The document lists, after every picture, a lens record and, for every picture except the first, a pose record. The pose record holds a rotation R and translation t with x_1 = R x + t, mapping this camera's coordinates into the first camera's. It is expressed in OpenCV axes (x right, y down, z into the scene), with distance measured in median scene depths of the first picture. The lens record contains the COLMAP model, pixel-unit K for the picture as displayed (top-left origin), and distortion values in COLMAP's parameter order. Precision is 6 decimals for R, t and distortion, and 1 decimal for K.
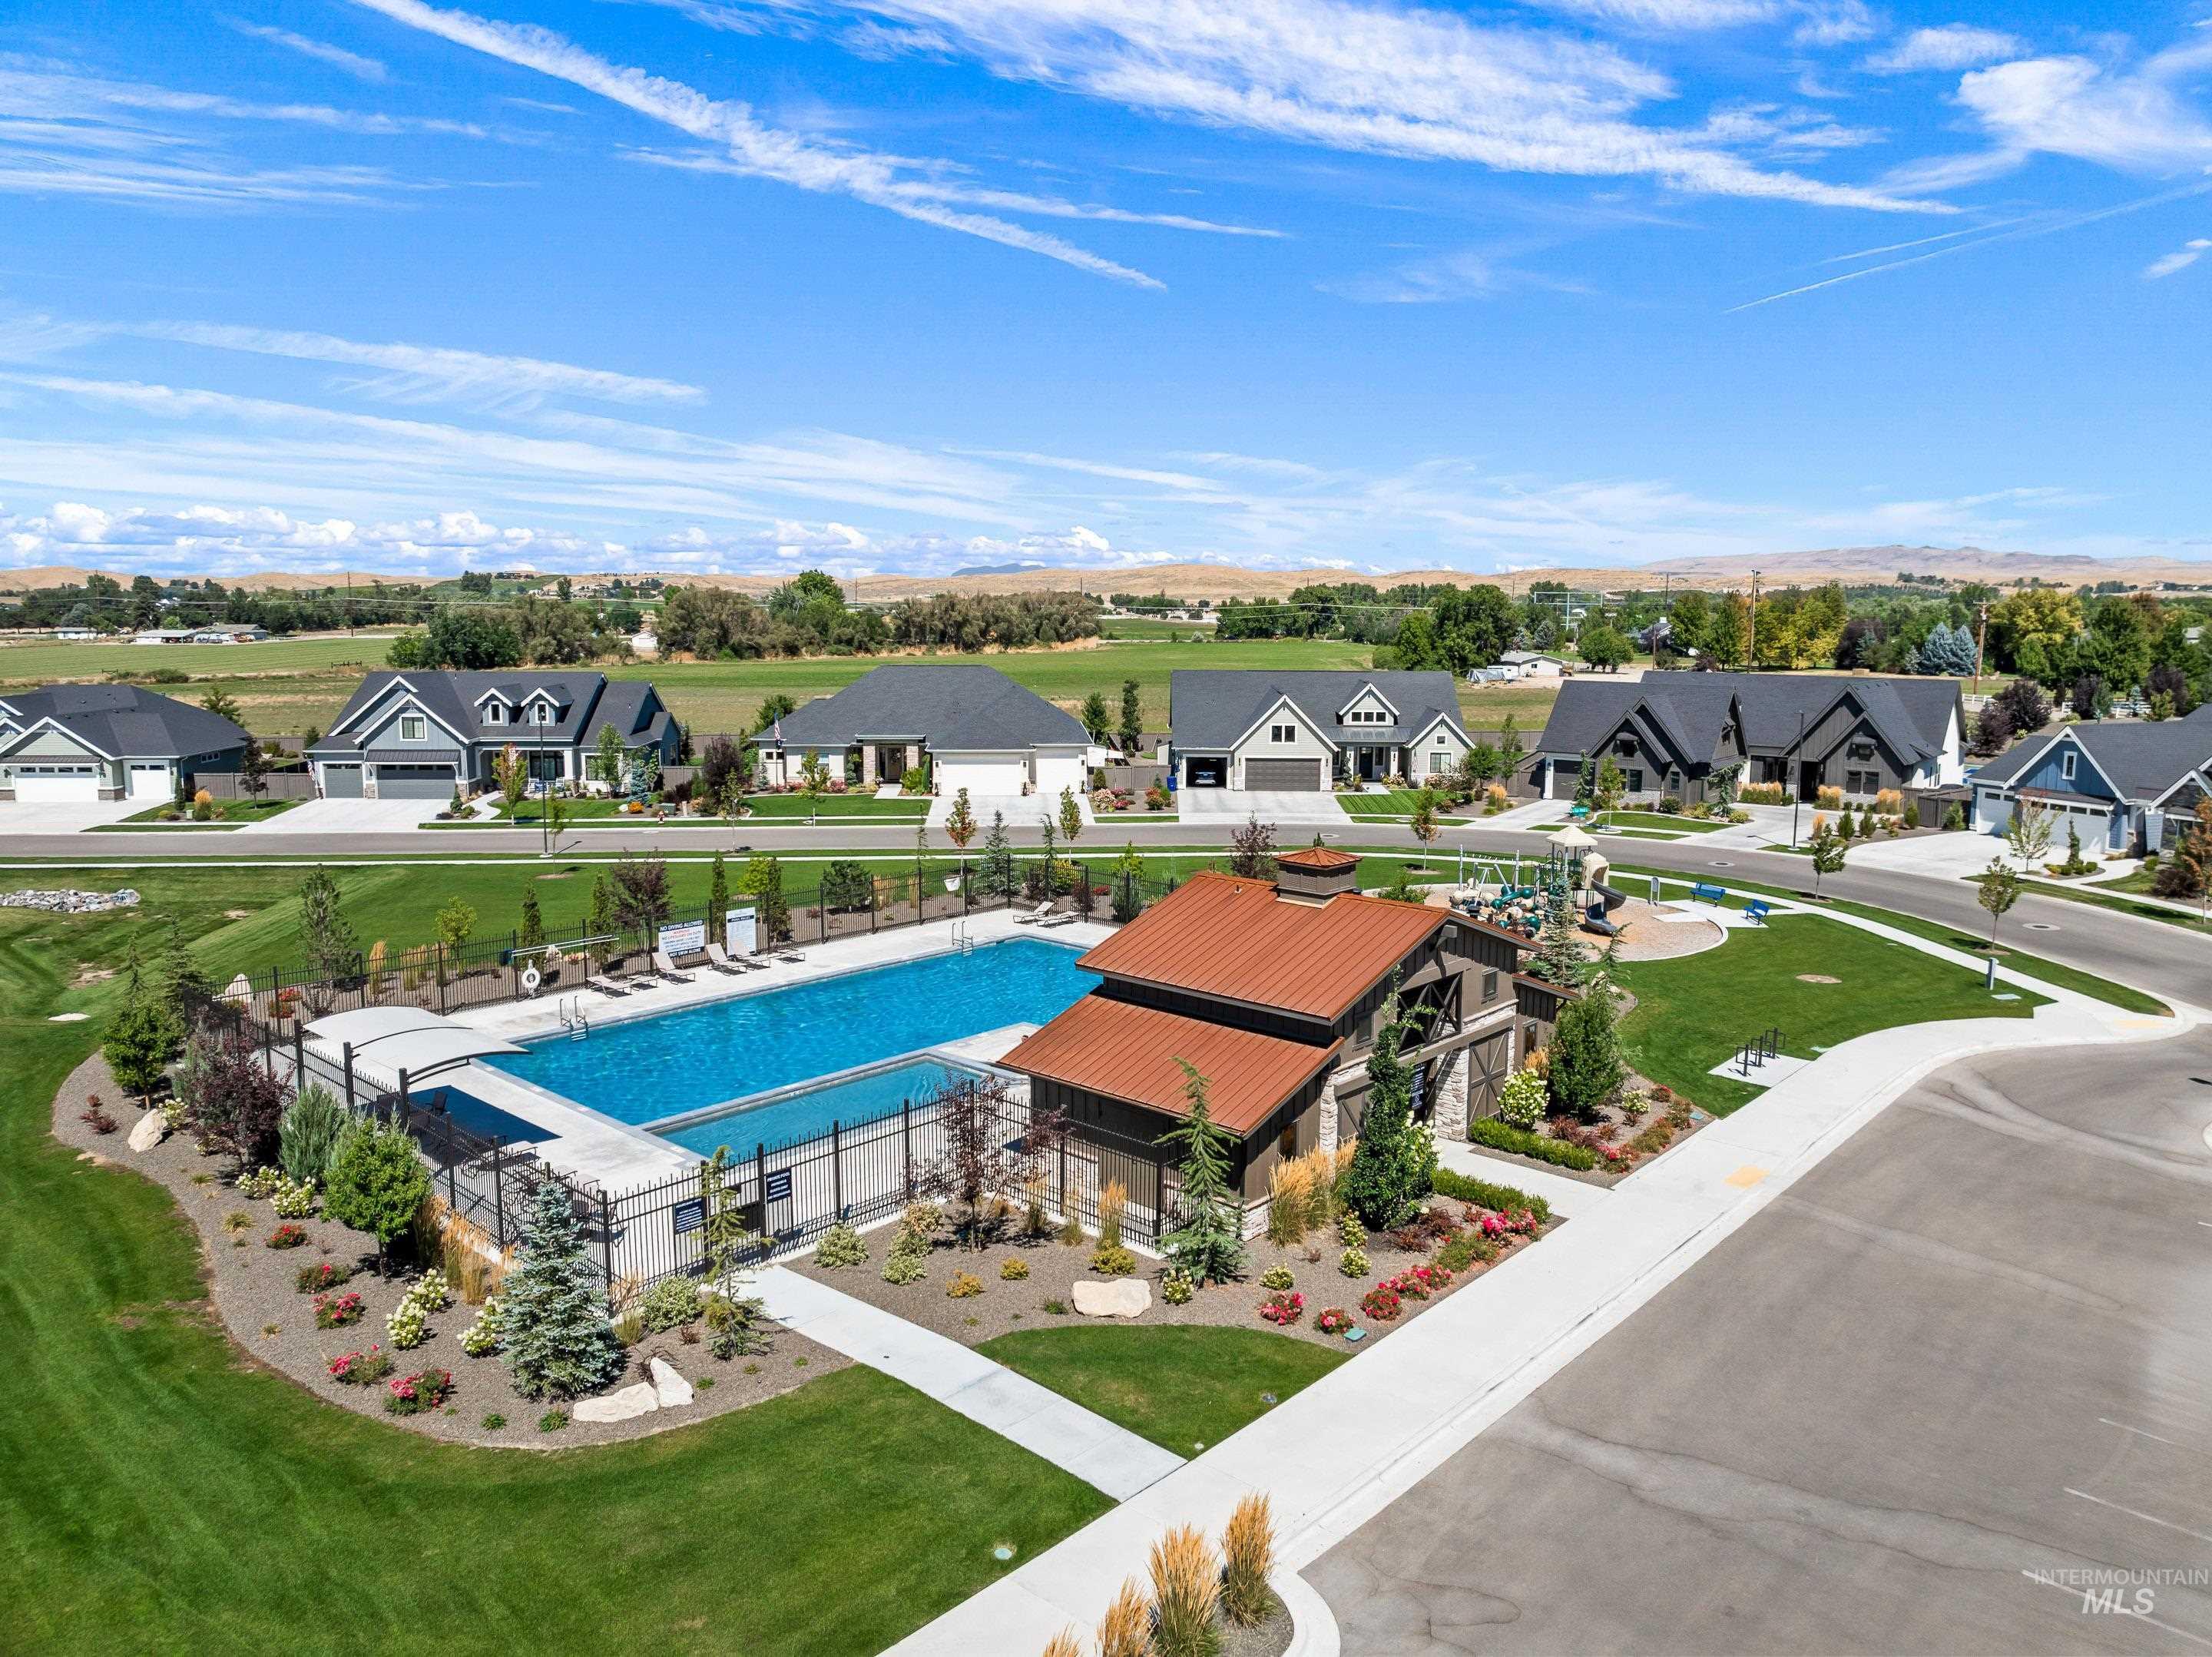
lens RADIAL K [[1547.0, 0, 1120.6], [0, 1547.0, 824.5], [0, 0, 1]] dist [-0.026398, -0.029148]
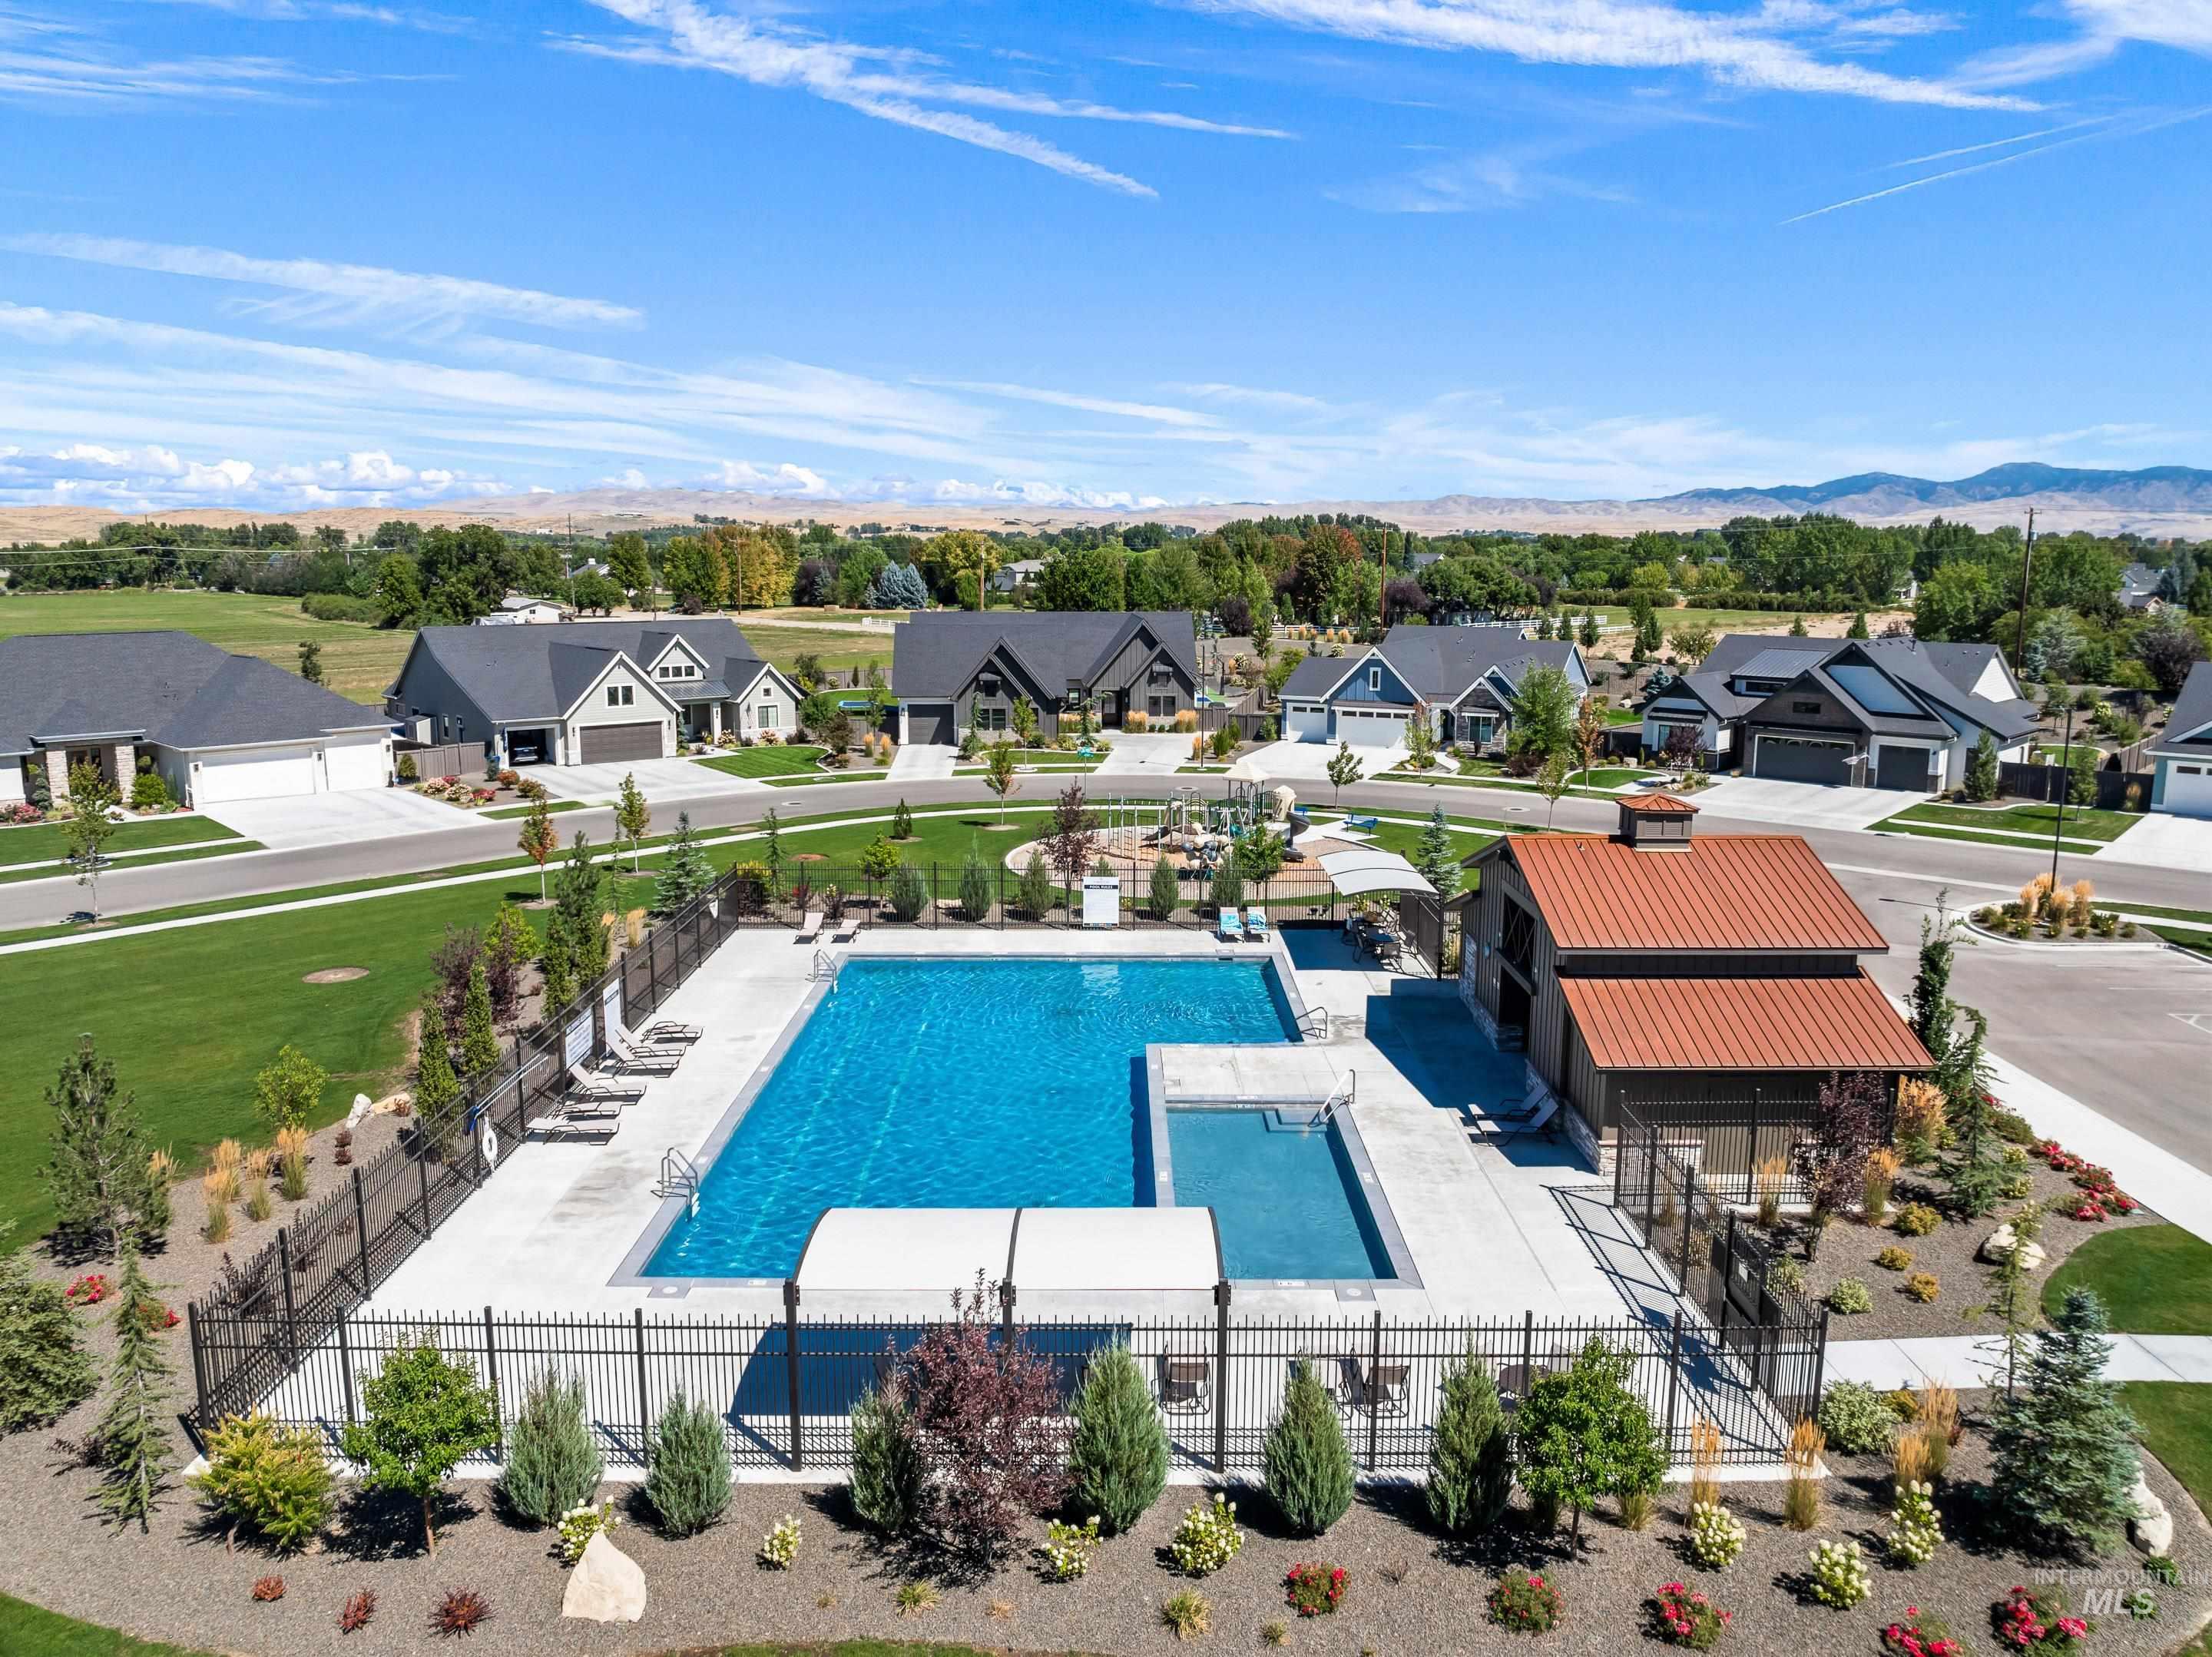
lens RADIAL K [[1547.0, 0, 1120.6], [0, 1547.0, 824.5], [0, 0, 1]] dist [-0.026398, -0.029148]
pose [[0.738296, -0.116273, 0.664379, -0.272680], [0.091127, 0.993193, 0.072554, -0.024034], [-0.668292, 0.006976, 0.743866, 0.165581]]
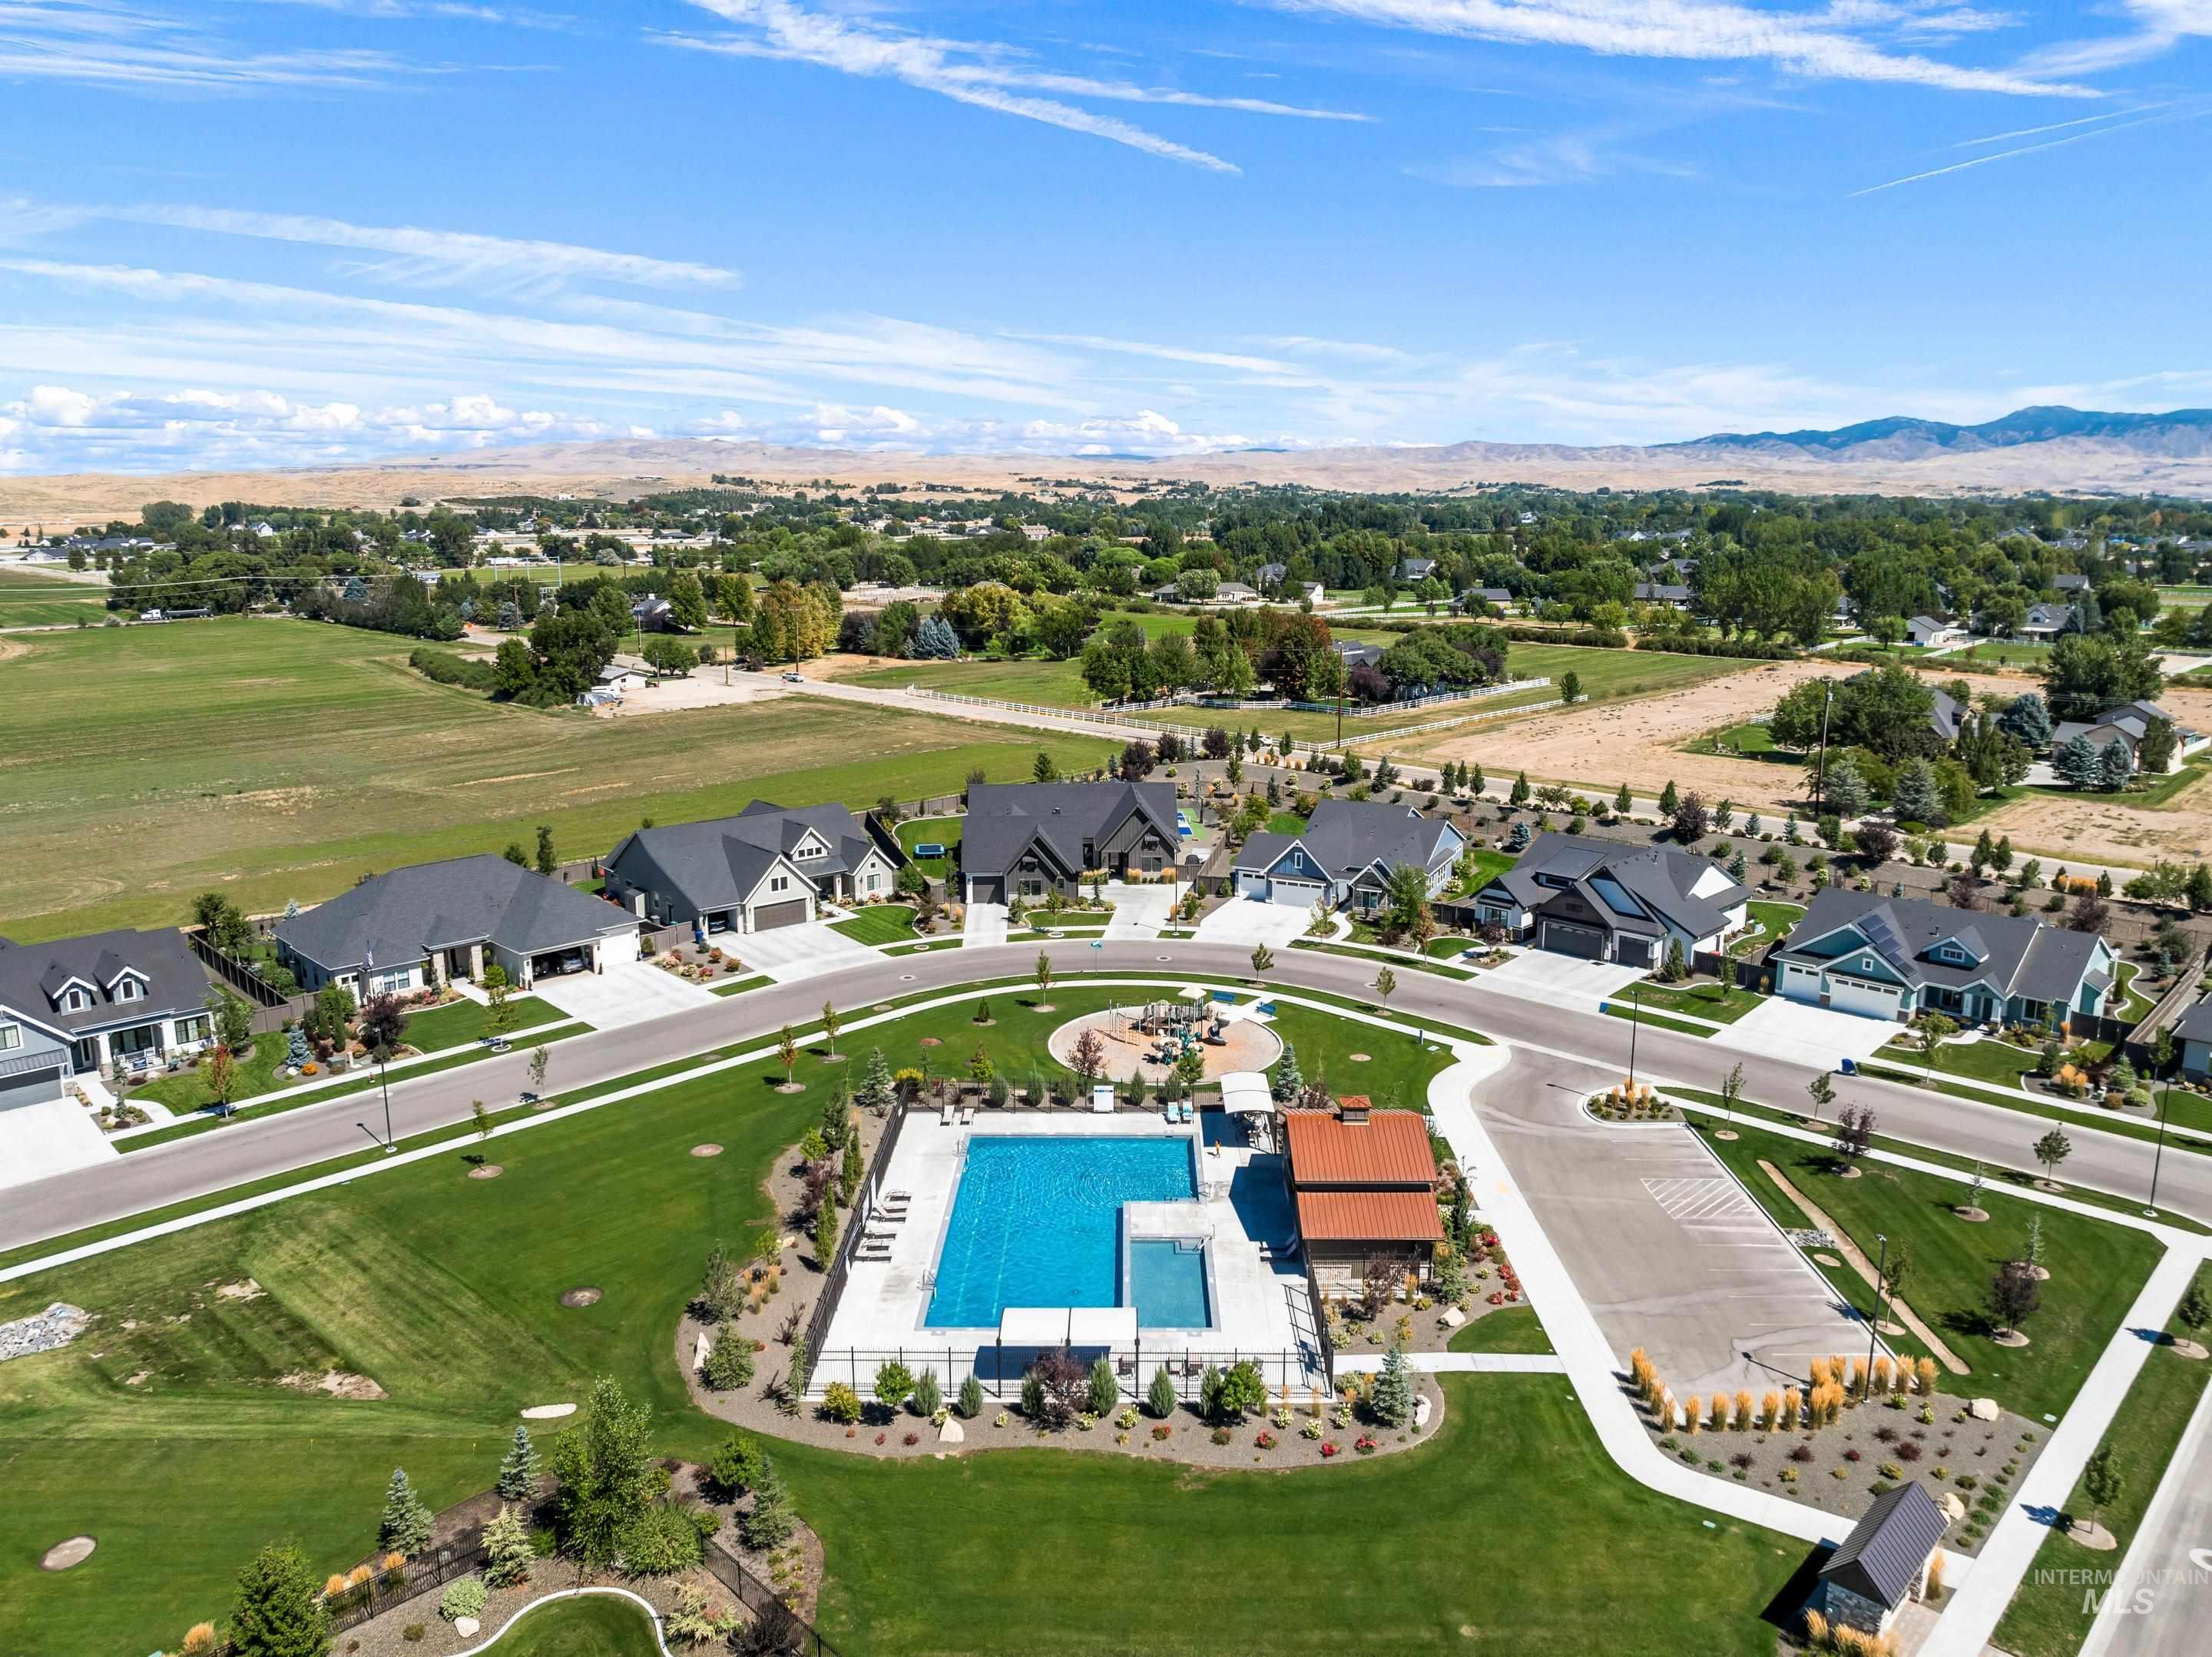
lens RADIAL K [[1547.0, 0, 1120.6], [0, 1547.0, 824.5], [0, 0, 1]] dist [-0.026398, -0.029148]
pose [[0.744256, -0.140133, 0.653028, -0.513124], [0.093812, 0.989982, 0.105523, -0.216054], [-0.661273, -0.017274, 0.749946, -0.144791]]
